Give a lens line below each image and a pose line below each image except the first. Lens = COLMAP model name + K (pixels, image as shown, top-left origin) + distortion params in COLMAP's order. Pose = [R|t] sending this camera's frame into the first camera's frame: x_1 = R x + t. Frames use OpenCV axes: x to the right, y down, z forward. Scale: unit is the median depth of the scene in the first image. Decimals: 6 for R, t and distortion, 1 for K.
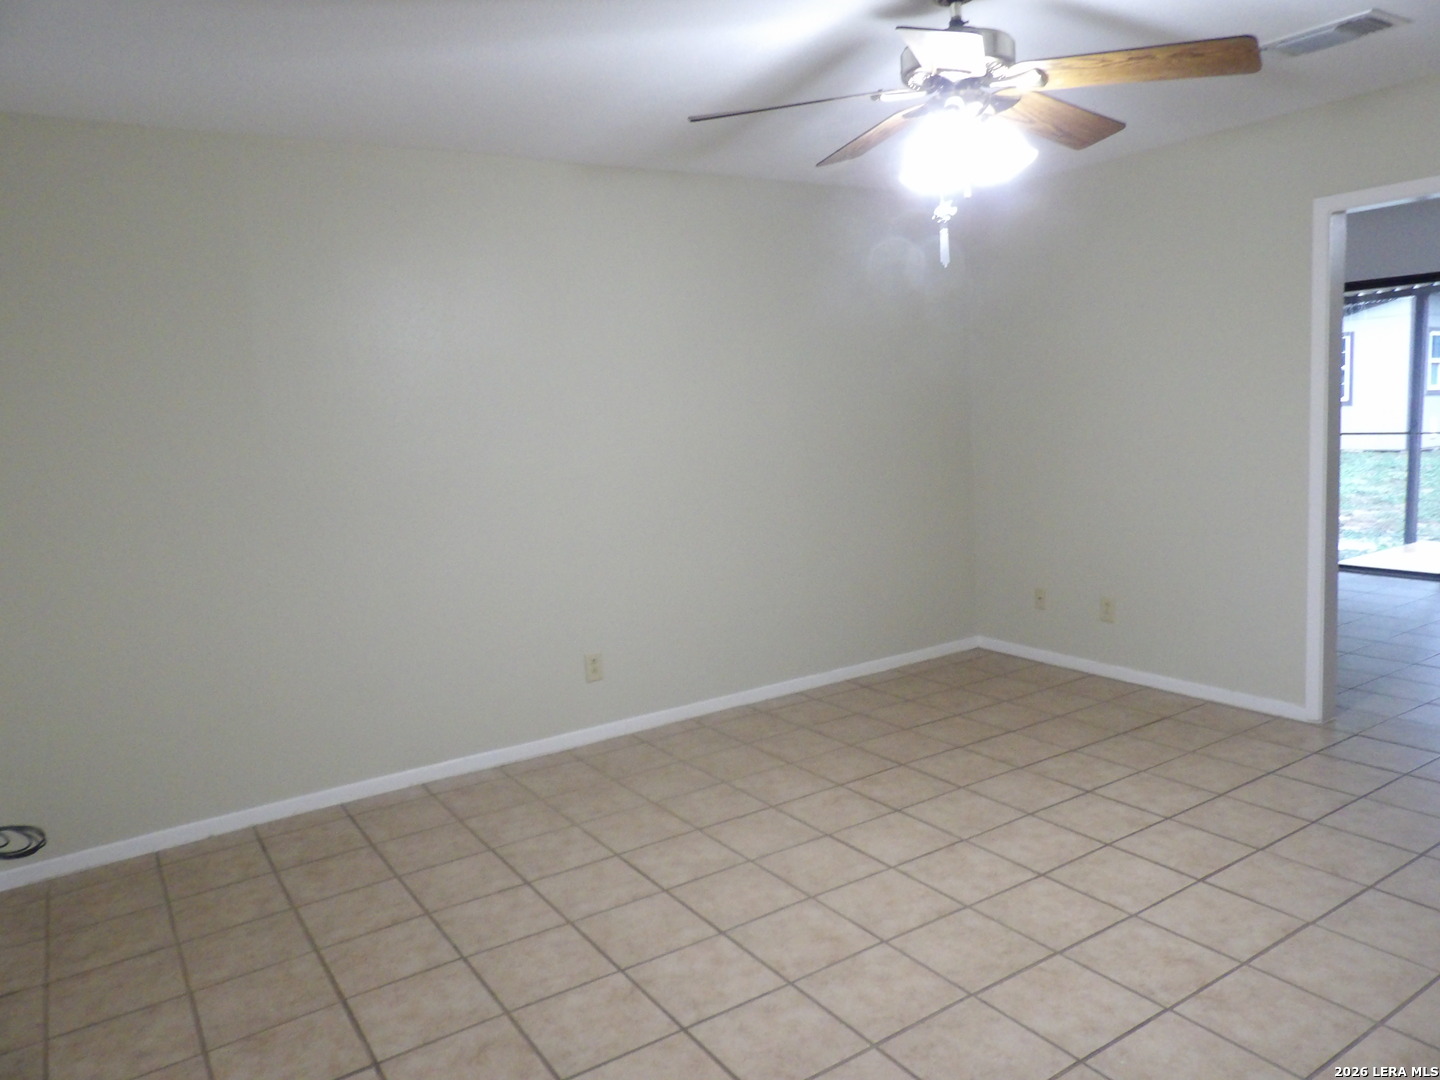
lens RADIAL K [[1029.6, 0, 721.9], [0, 1029.6, 533.8], [0, 0, 1]] dist [-0.040670, 0.048133]
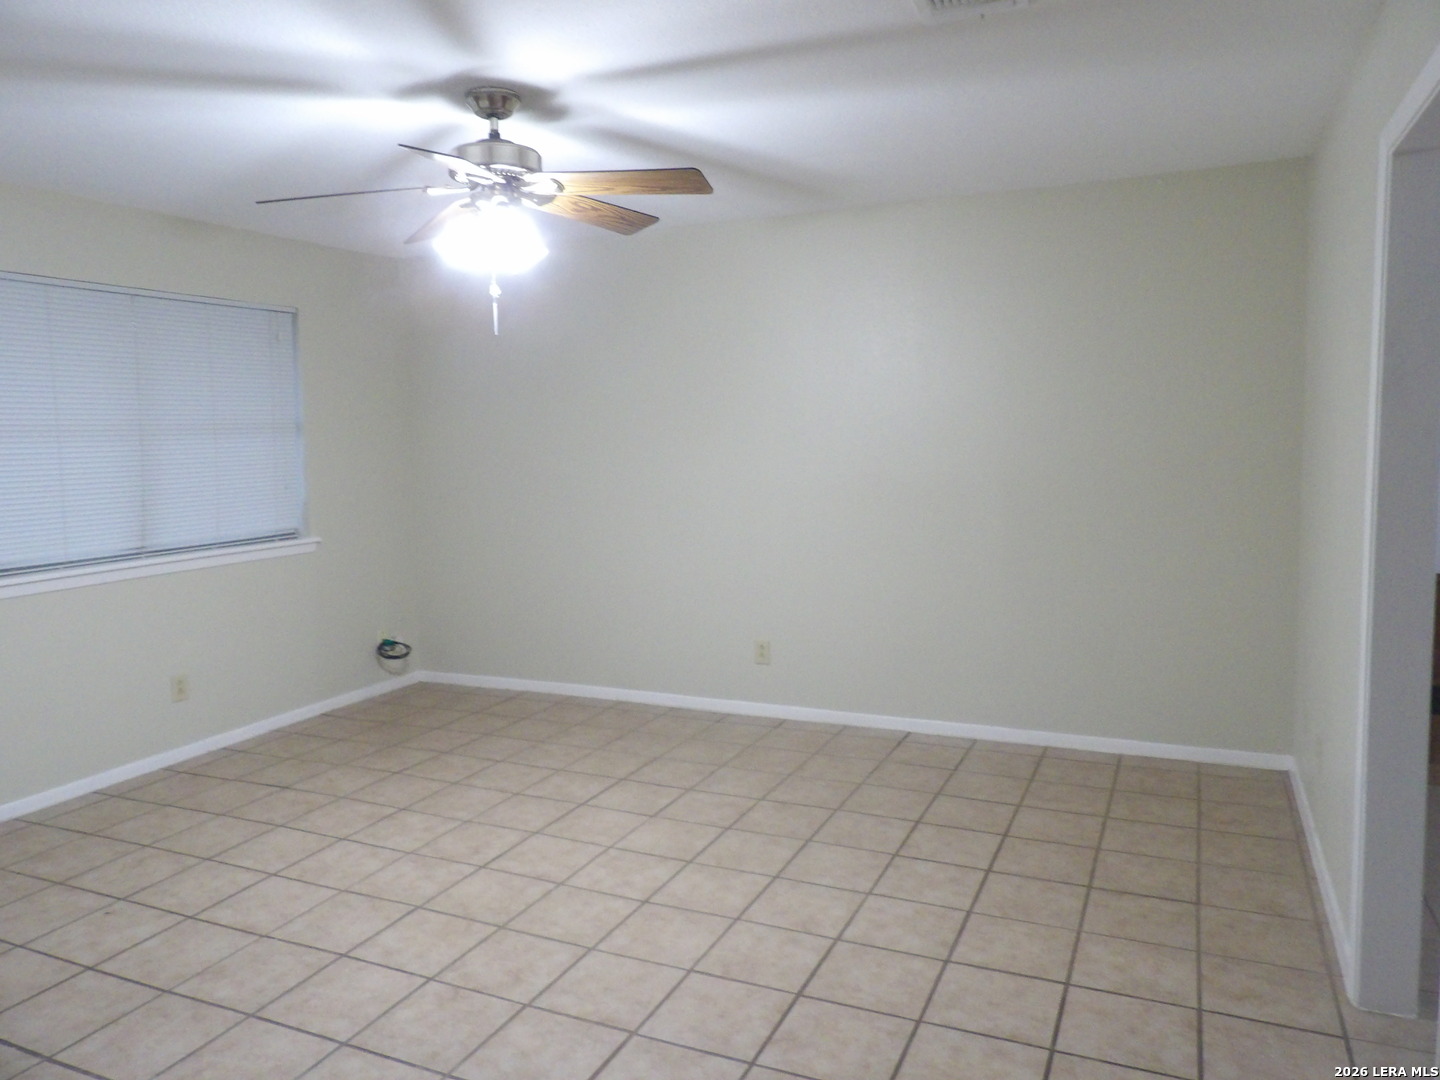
lens RADIAL K [[1029.6, 0, 721.9], [0, 1029.6, 533.8], [0, 0, 1]] dist [-0.040670, 0.048133]
pose [[0.532595, 0.128960, -0.836488, 1.191118], [-0.118346, 0.989961, 0.077269, -0.127657], [0.838055, 0.057842, 0.542510, 0.485705]]
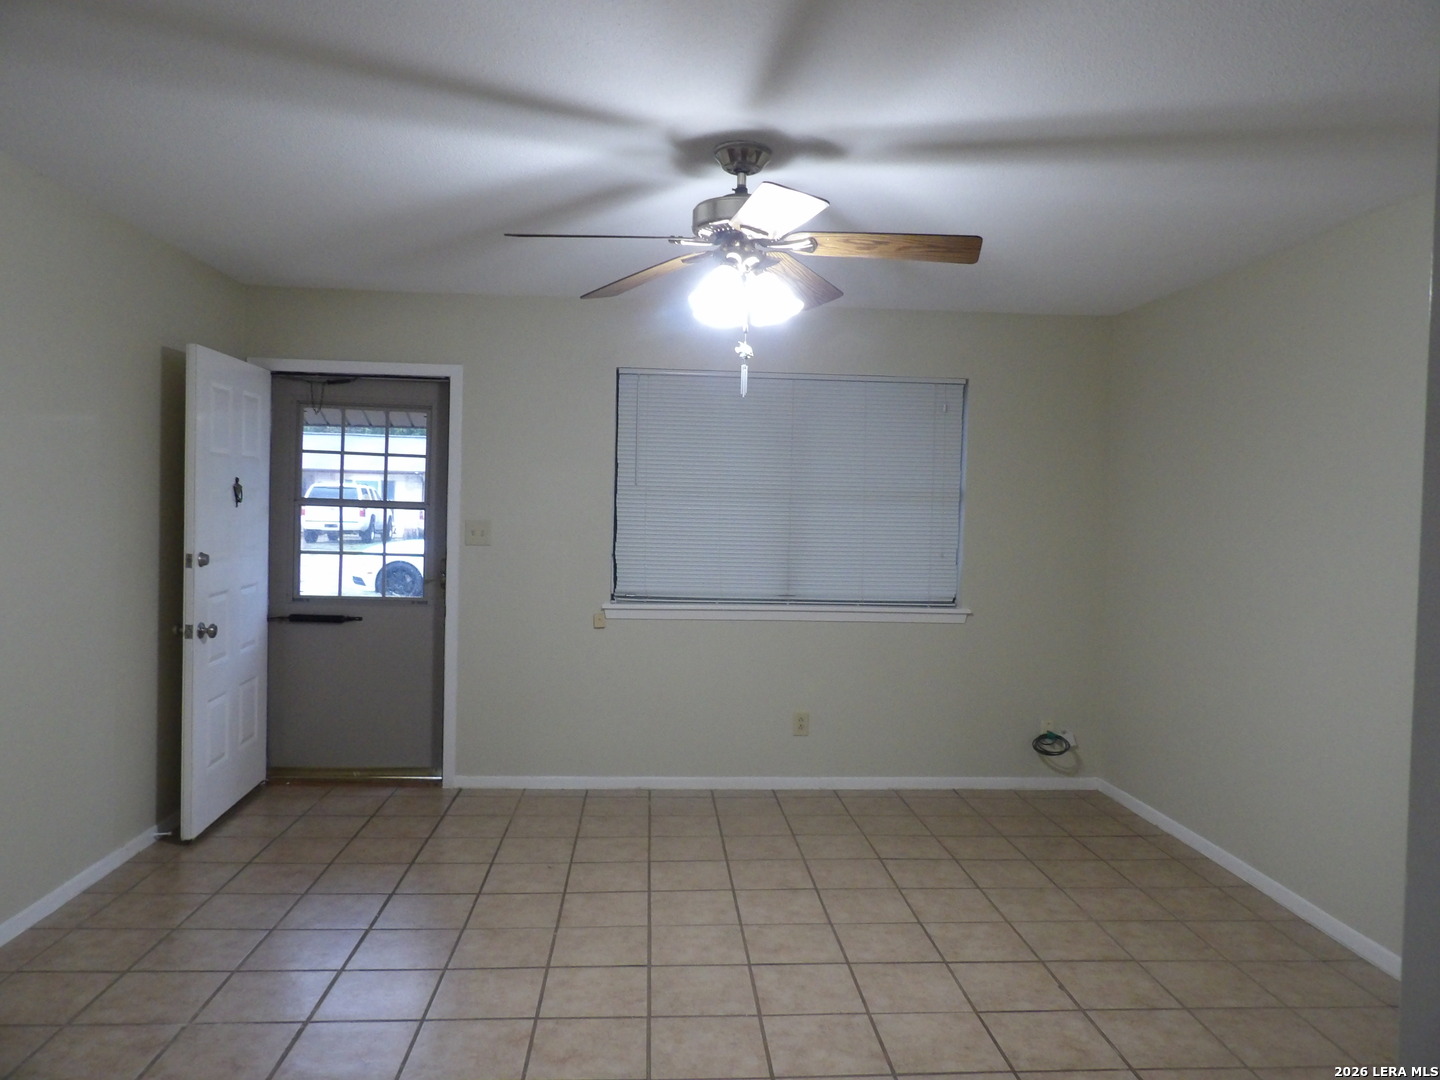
lens RADIAL K [[1029.6, 0, 721.9], [0, 1029.6, 533.8], [0, 0, 1]] dist [-0.040670, 0.048133]
pose [[-0.488089, 0.068168, -0.870128, 1.051505], [-0.110392, 0.984117, 0.139021, -0.225492], [0.865784, 0.163910, -0.472812, 1.306874]]
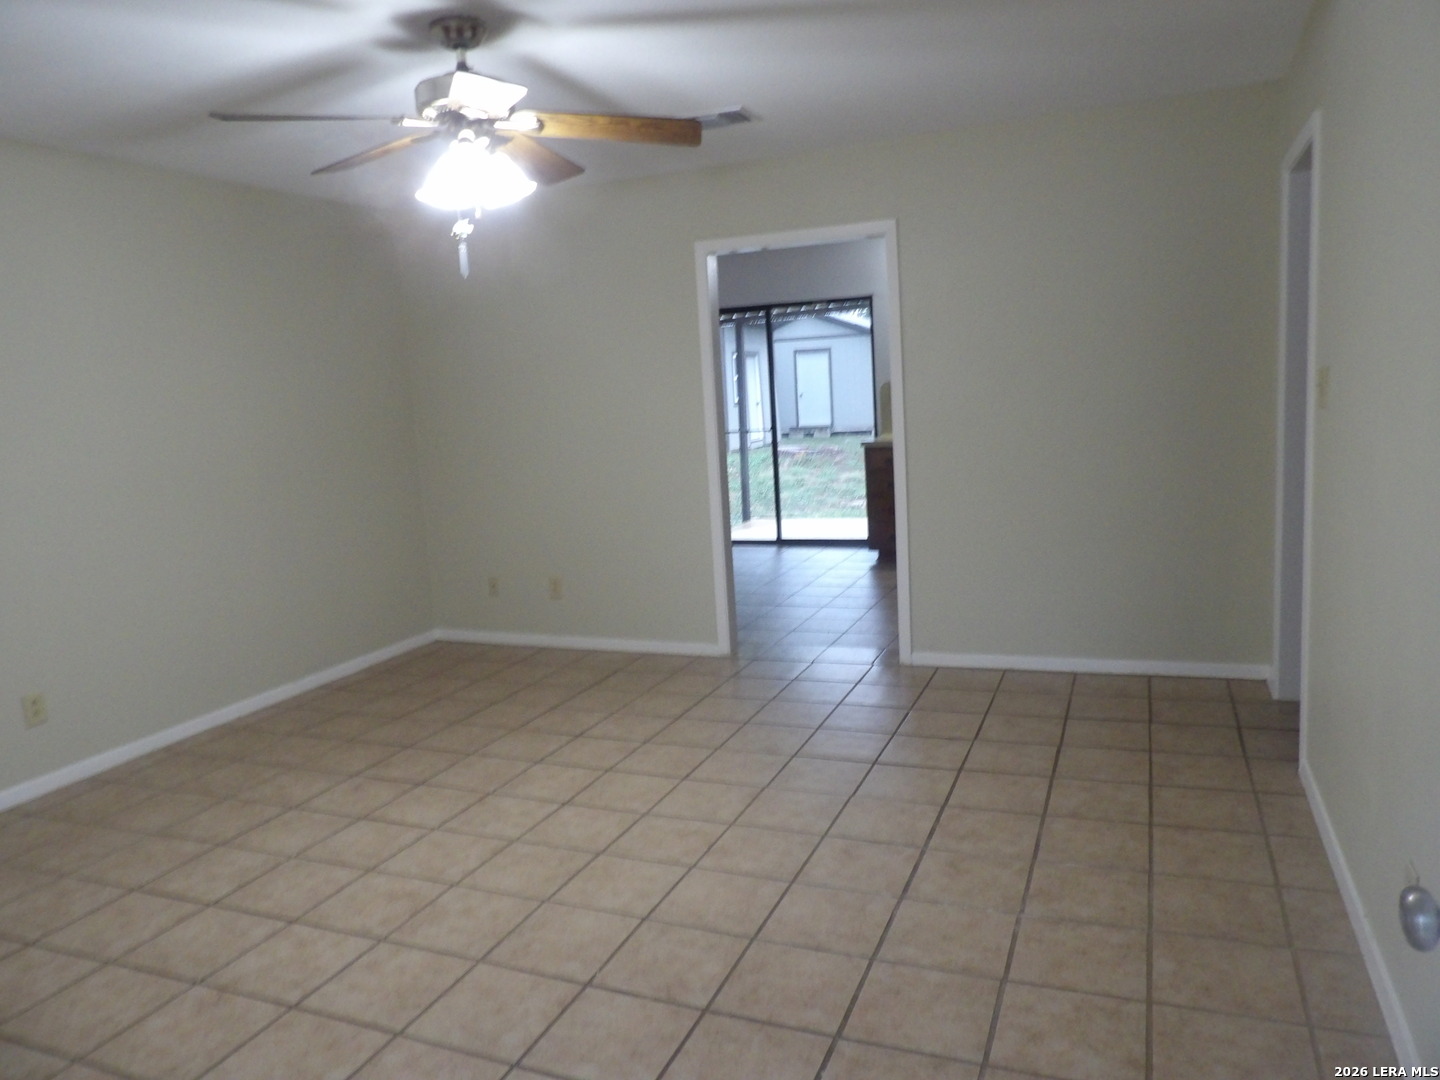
lens RADIAL K [[1029.6, 0, 721.9], [0, 1029.6, 533.8], [0, 0, 1]] dist [-0.040670, 0.048133]
pose [[0.825710, -0.074573, 0.559144, -0.173483], [0.083693, 0.996448, 0.009303, 0.031996], [-0.557852, 0.039115, 0.829018, -0.081194]]
